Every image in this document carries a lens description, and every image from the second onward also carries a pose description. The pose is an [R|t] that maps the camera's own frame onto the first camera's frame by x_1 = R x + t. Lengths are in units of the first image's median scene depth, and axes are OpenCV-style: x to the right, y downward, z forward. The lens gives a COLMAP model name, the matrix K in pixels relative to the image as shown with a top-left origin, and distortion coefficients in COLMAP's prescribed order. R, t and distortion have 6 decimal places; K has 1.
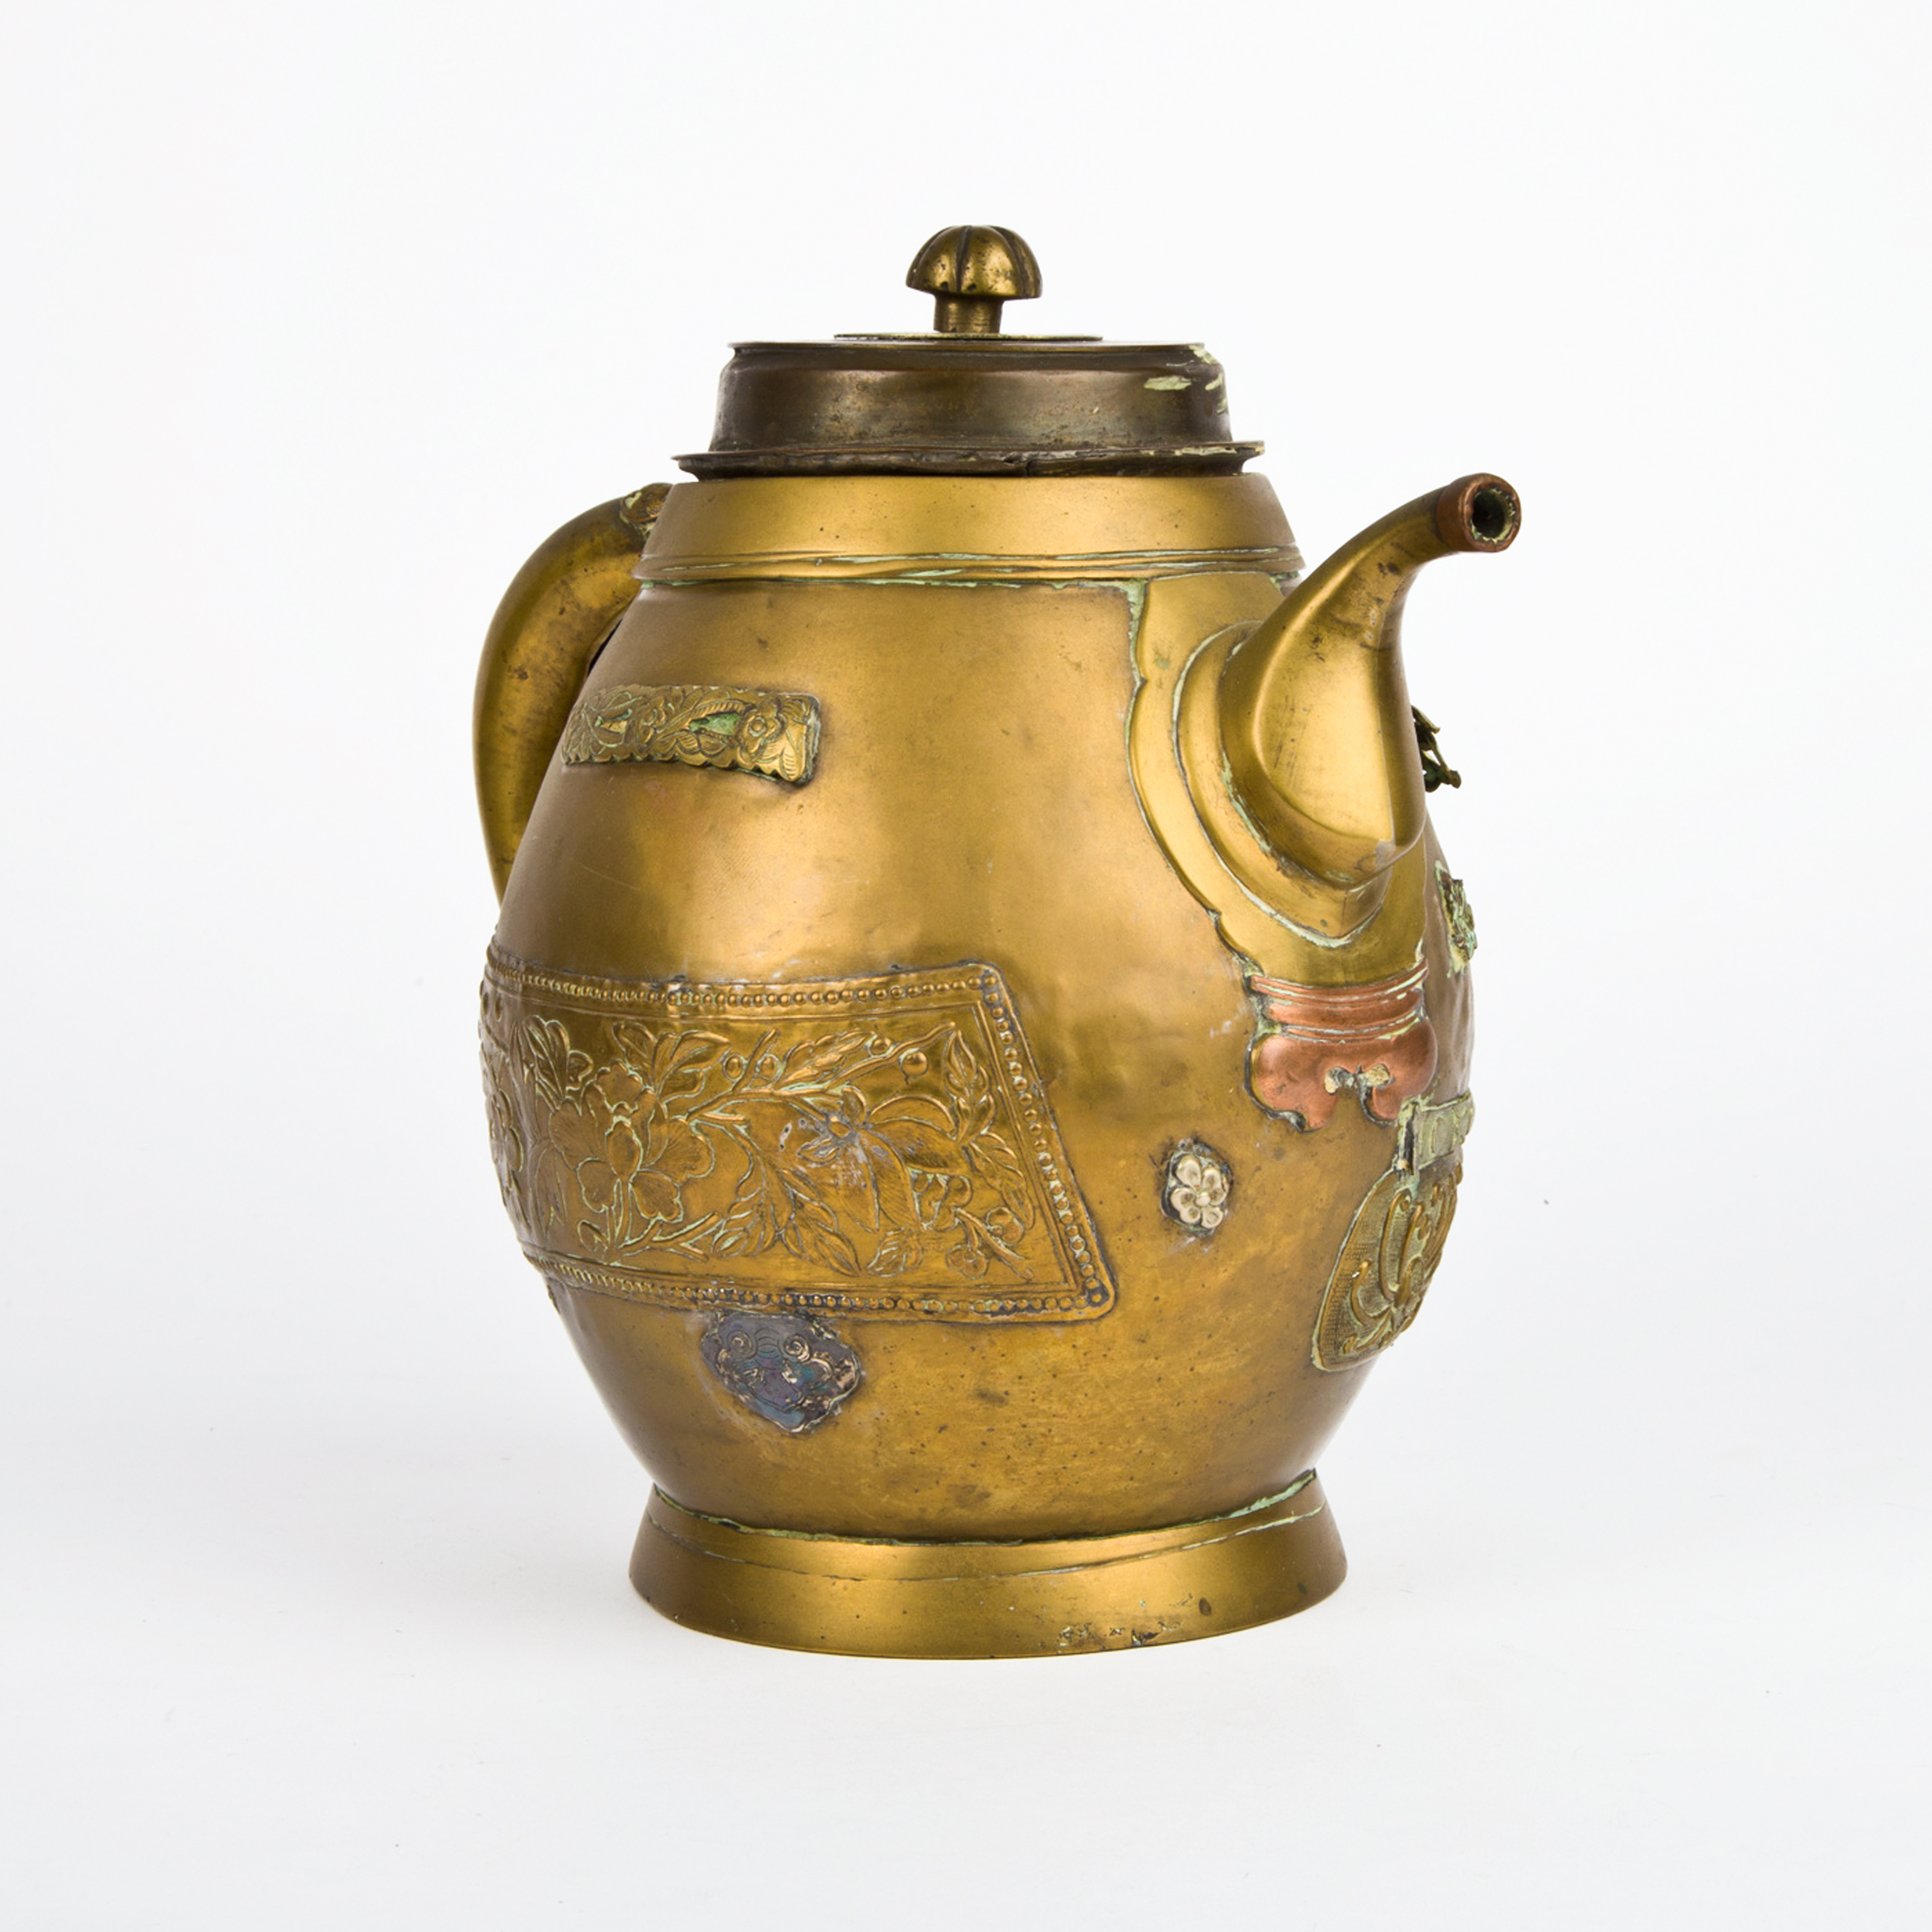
lens RADIAL K [[4807.6, 0, 966.0], [0, 4807.6, 958.1], [0, 0, 1]] dist [0.011937, 0.000000]
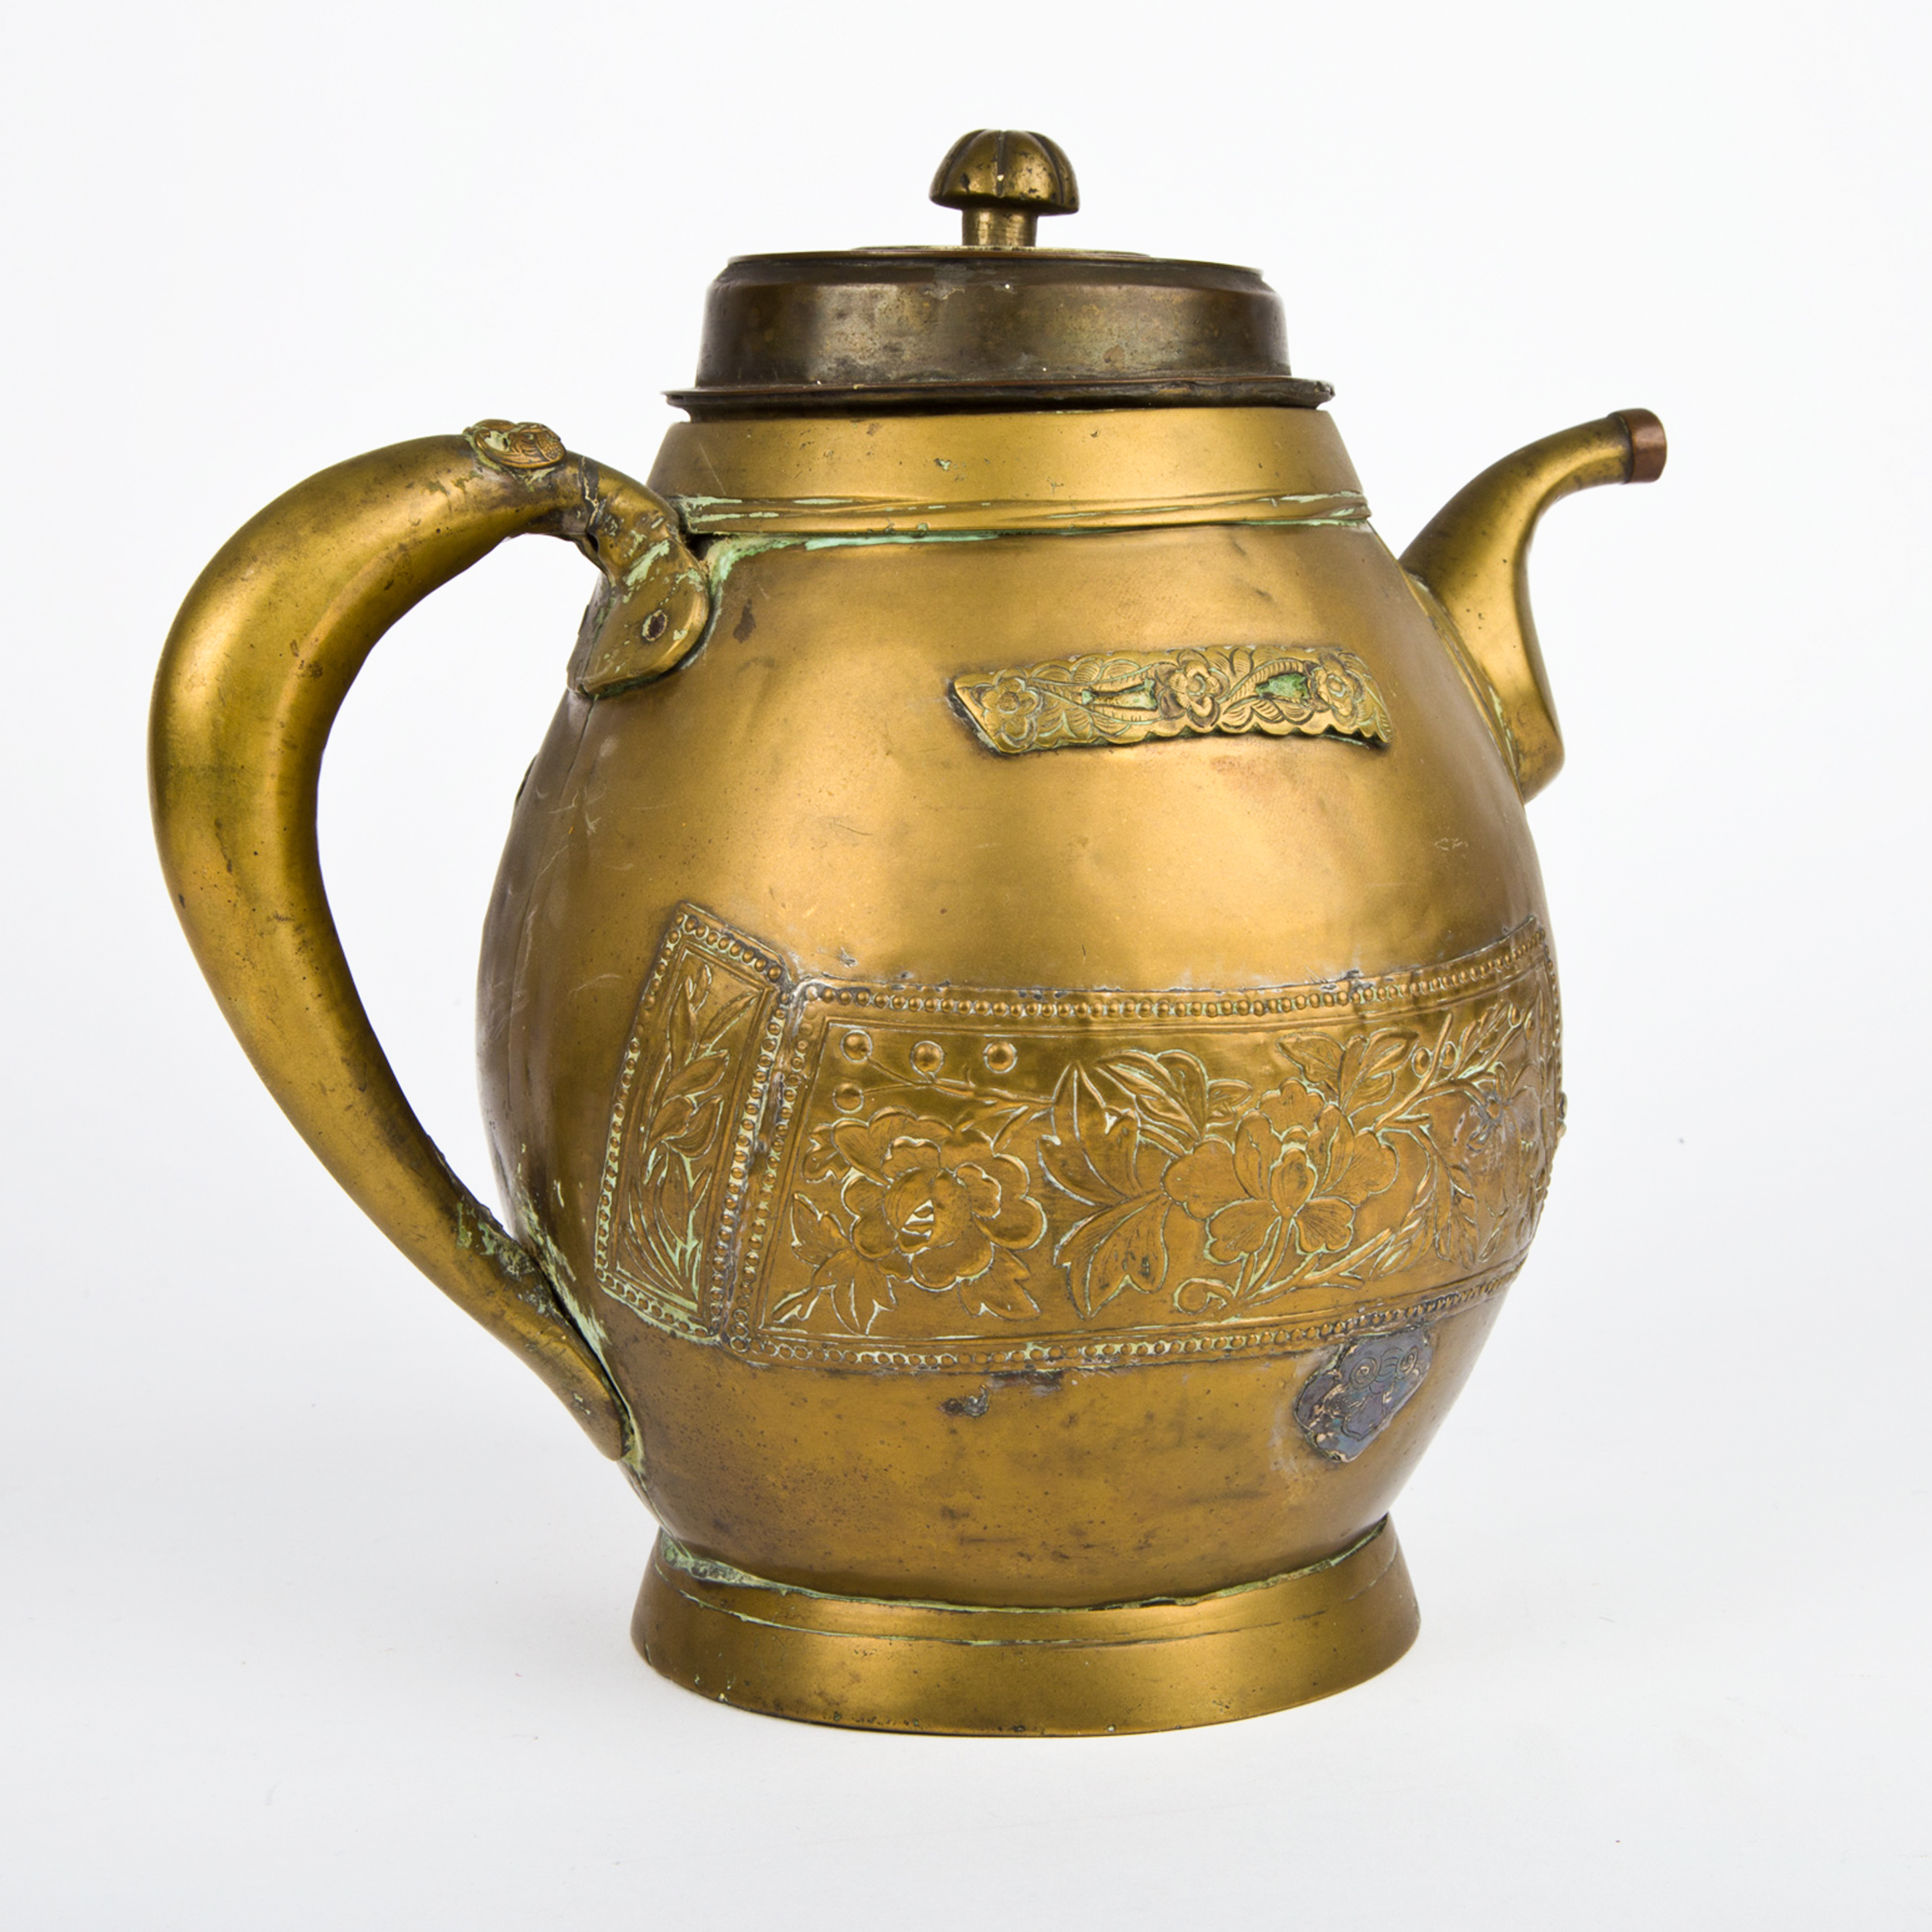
lens RADIAL K [[4361.9, 0, 955.2], [0, 4361.9, 975.6], [0, 0, 1]] dist [-0.040230, 0.000000]
pose [[0.380211, -0.112993, 0.917972, -0.816441], [0.101342, 0.991623, 0.080084, -0.066523], [-0.919331, 0.062580, 0.388477, 0.749286]]
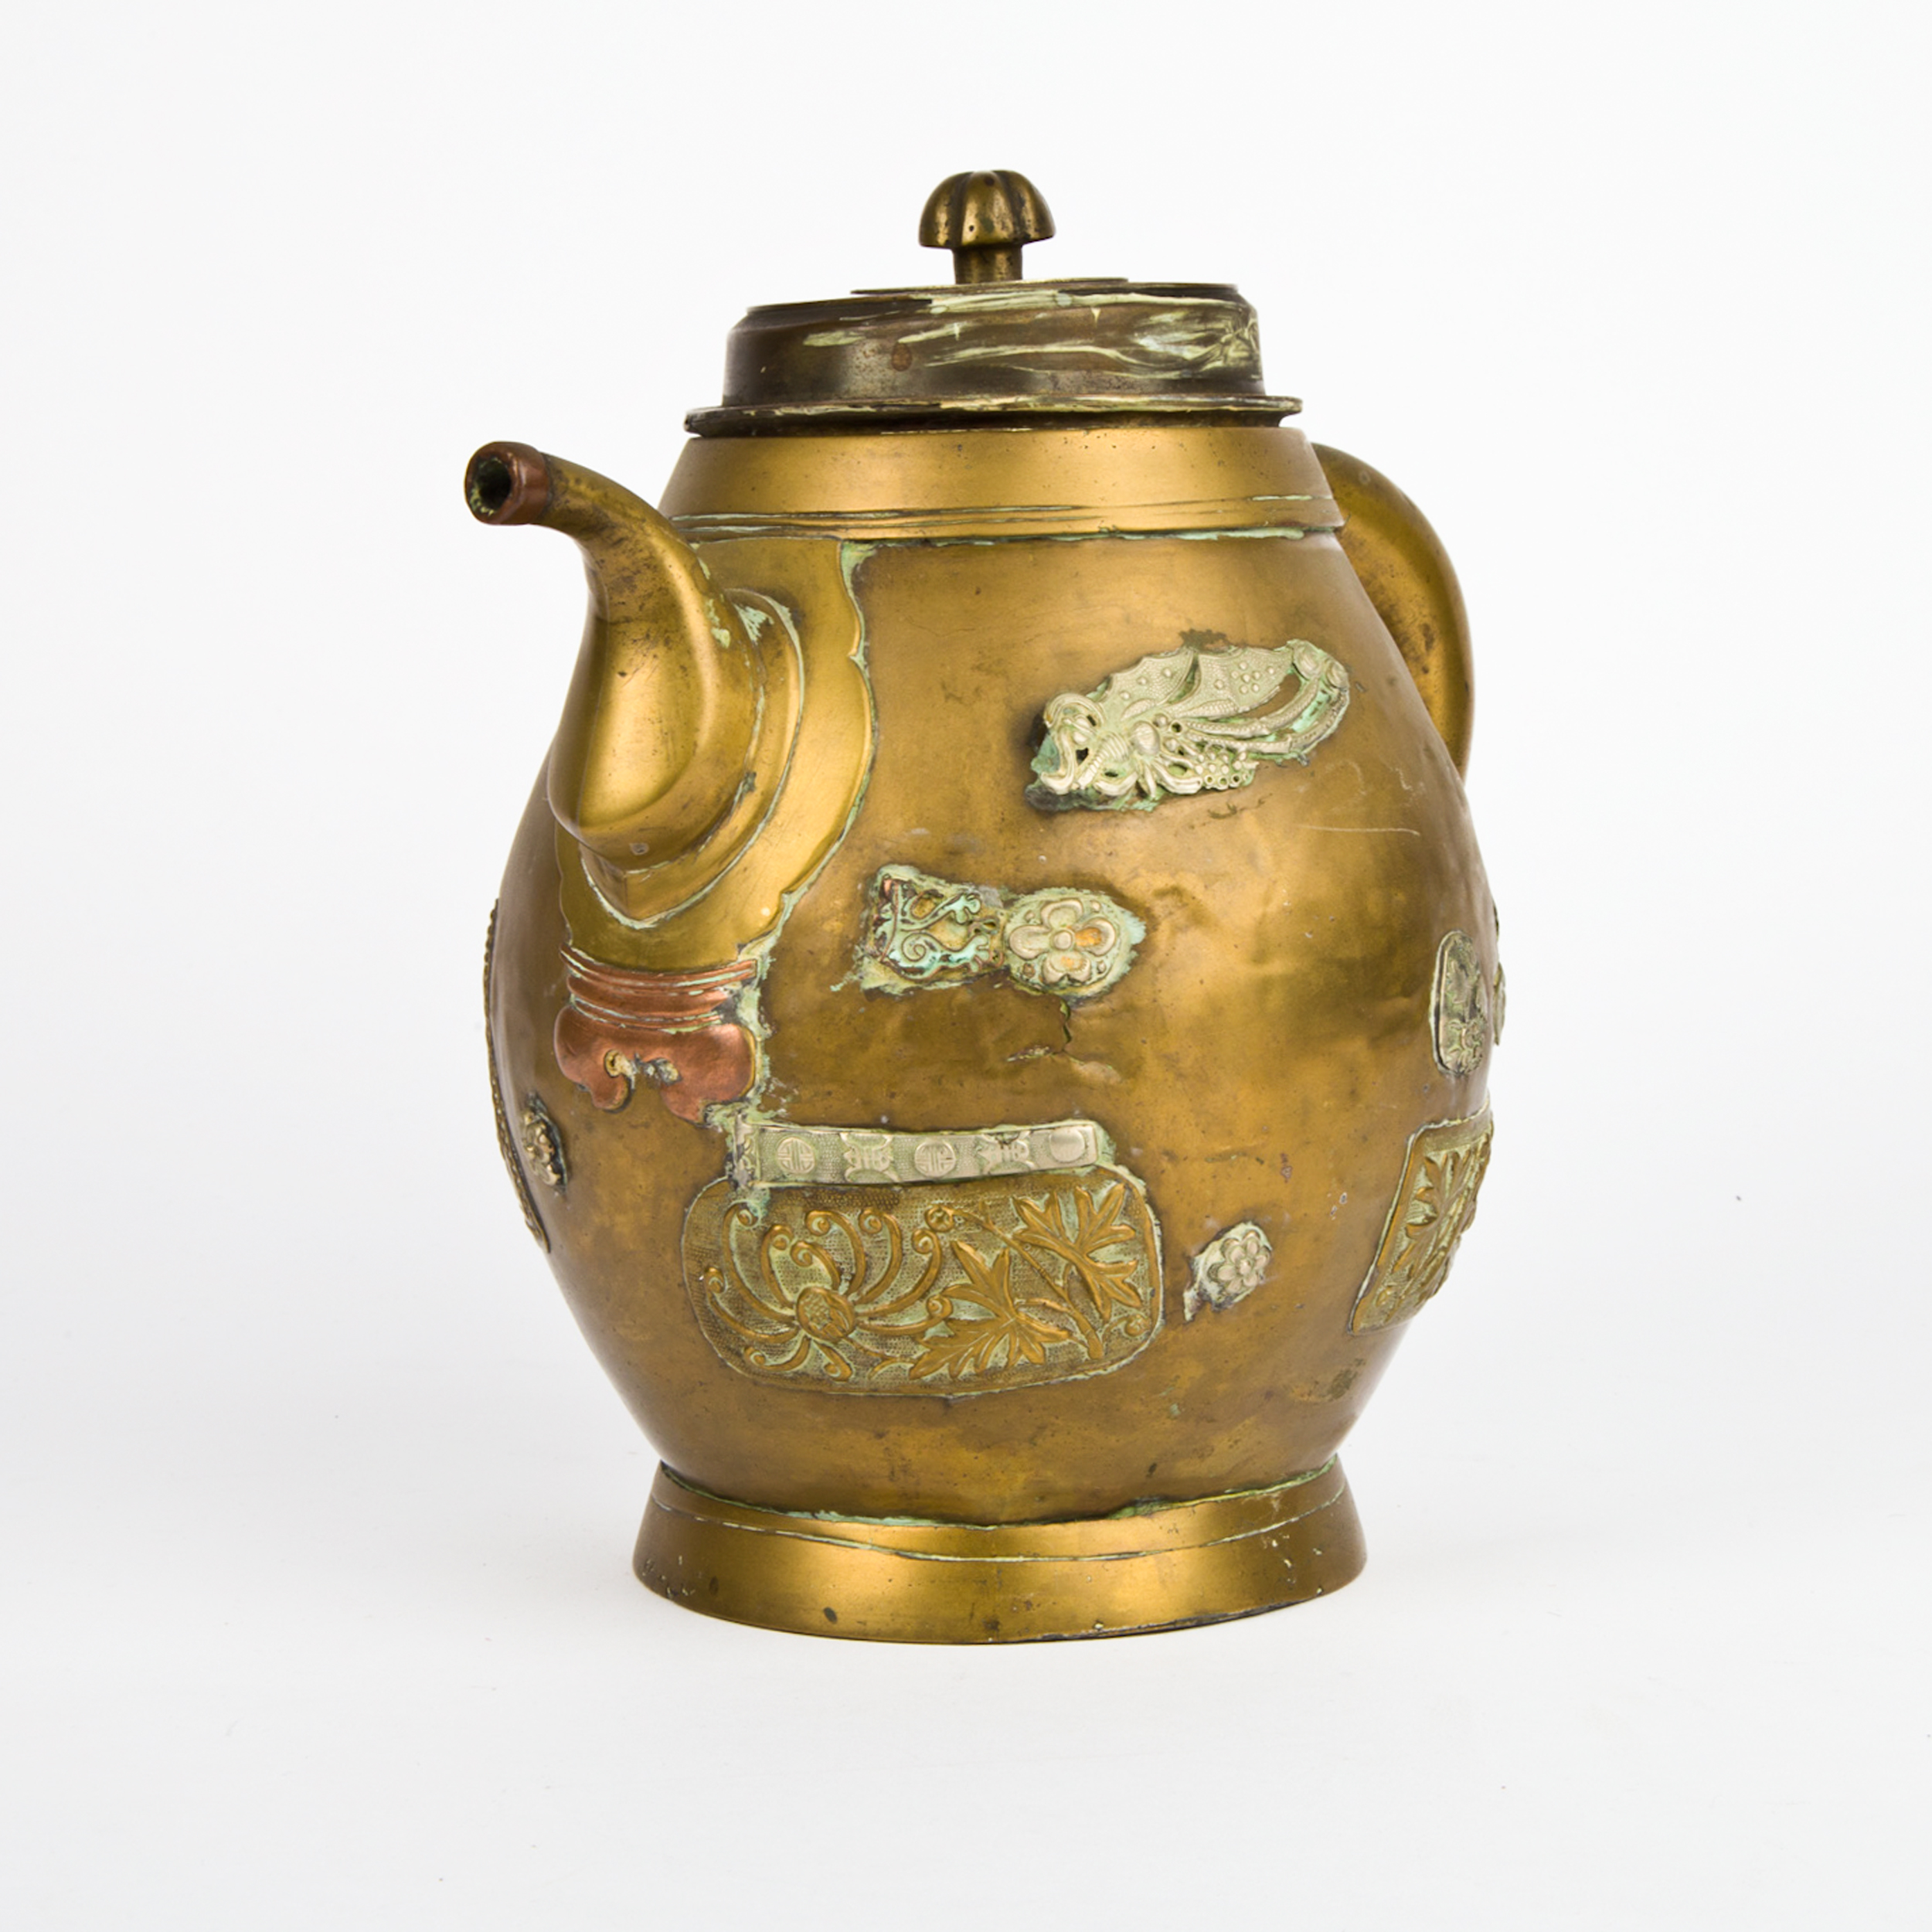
lens RADIAL K [[4807.6, 0, 964.6], [0, 4807.6, 966.2], [0, 0, 1]] dist [0.011937, 0.000000]
pose [[0.090493, 0.118394, -0.988835, 1.042291], [-0.079108, 0.990626, 0.111369, -0.107982], [0.992750, 0.068147, 0.099011, 0.971586]]
